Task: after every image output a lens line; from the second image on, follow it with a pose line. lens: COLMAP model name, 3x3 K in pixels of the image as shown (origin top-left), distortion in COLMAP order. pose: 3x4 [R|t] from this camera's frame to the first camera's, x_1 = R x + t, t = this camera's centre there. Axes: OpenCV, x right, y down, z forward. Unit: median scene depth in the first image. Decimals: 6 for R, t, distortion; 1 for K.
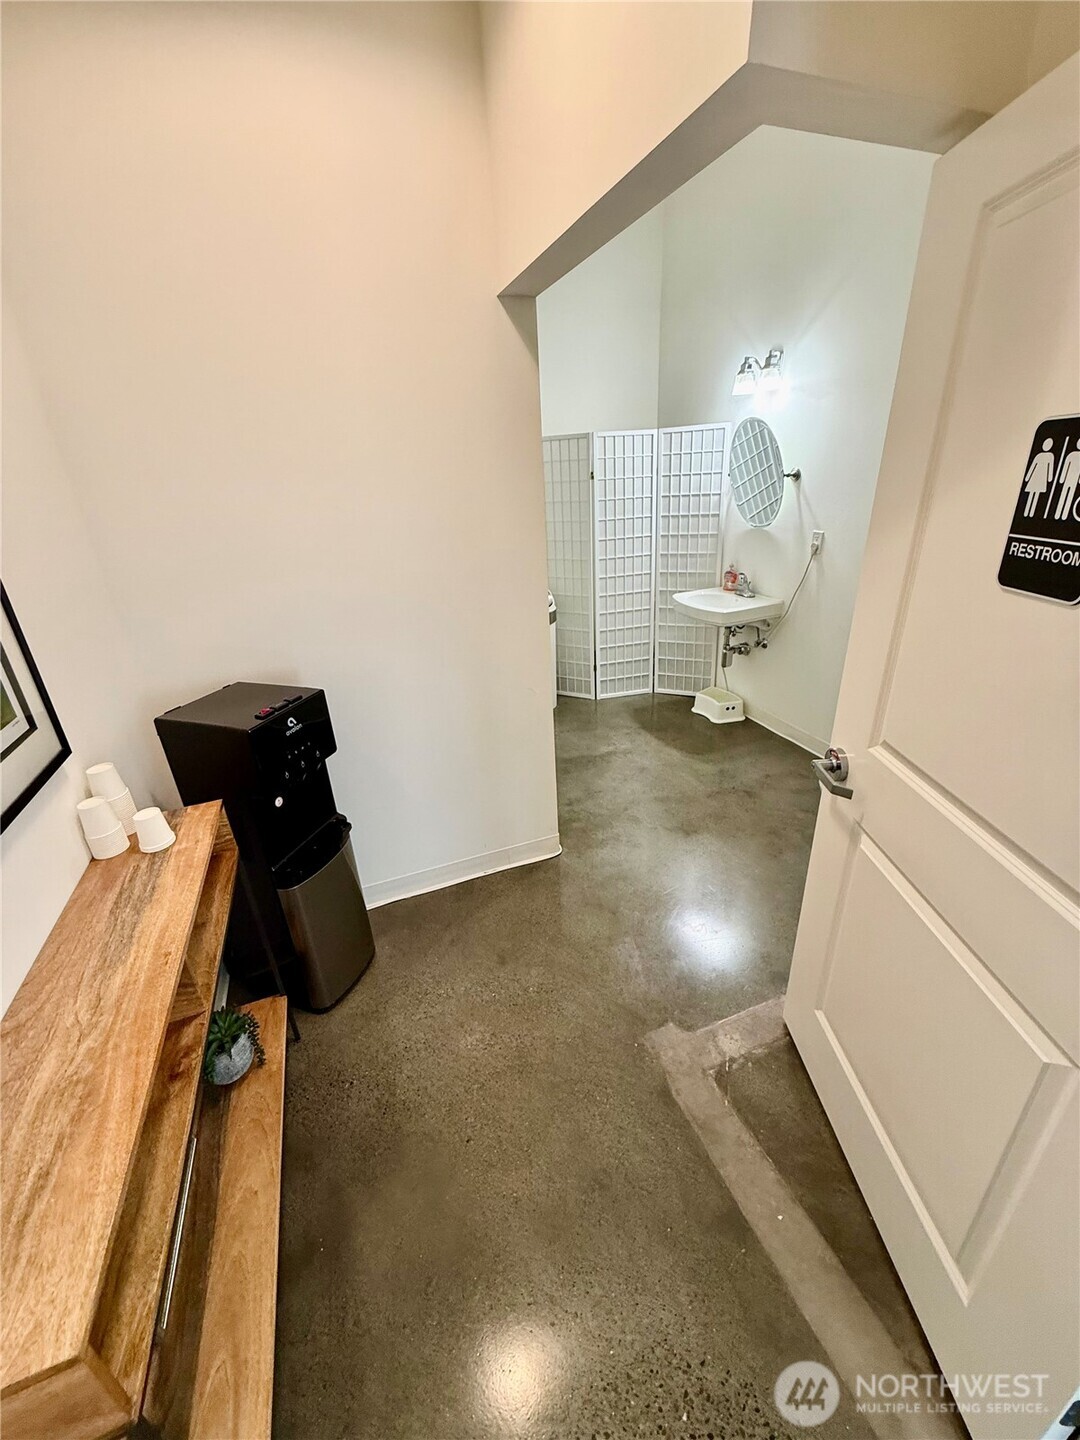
lens RADIAL K [[575.0, 0, 538.0], [0, 575.0, 717.4], [0, 0, 1]] dist [-0.000378, -0.000628]
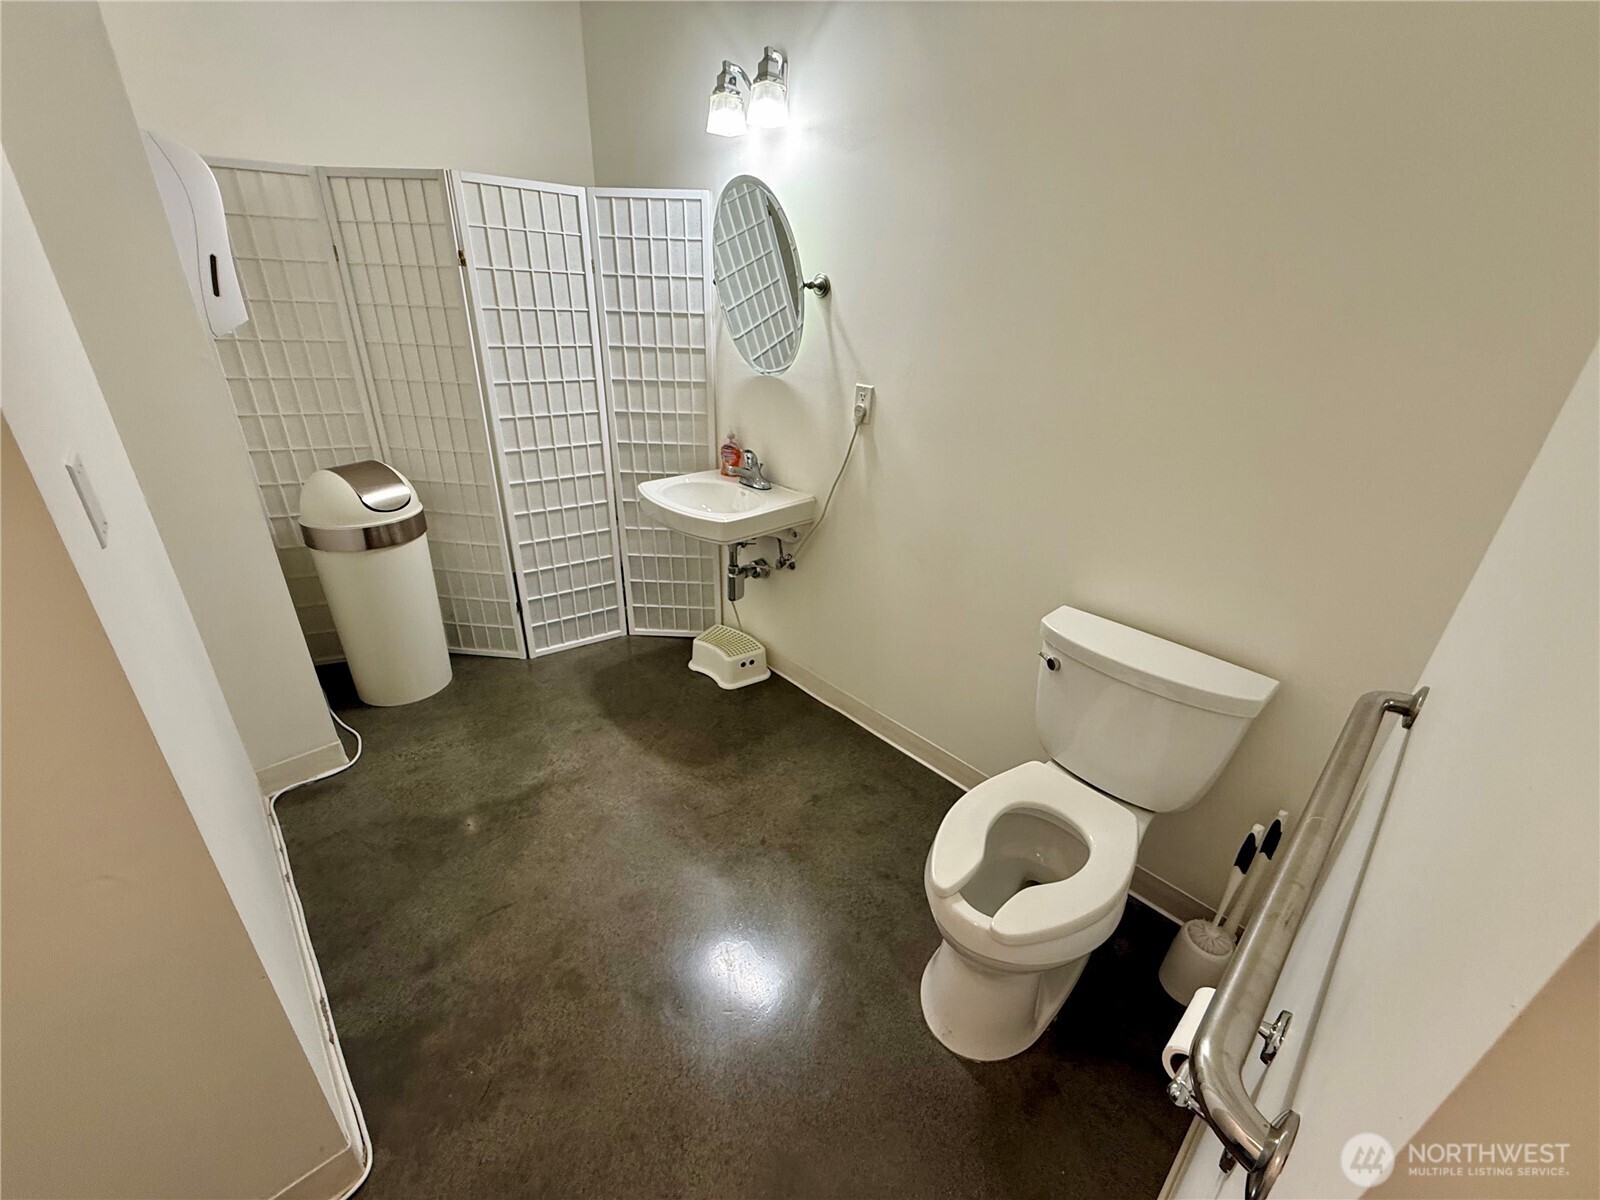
lens RADIAL K [[638.9, 0, 796.0], [0, 638.9, 598.3], [0, 0, 1]] dist [-0.000378, -0.000628]
pose [[0.920095, -0.082333, 0.382944, 0.124484], [0.075020, 0.996602, 0.034021, -0.108739], [-0.384444, -0.002574, 0.923145, 0.342902]]
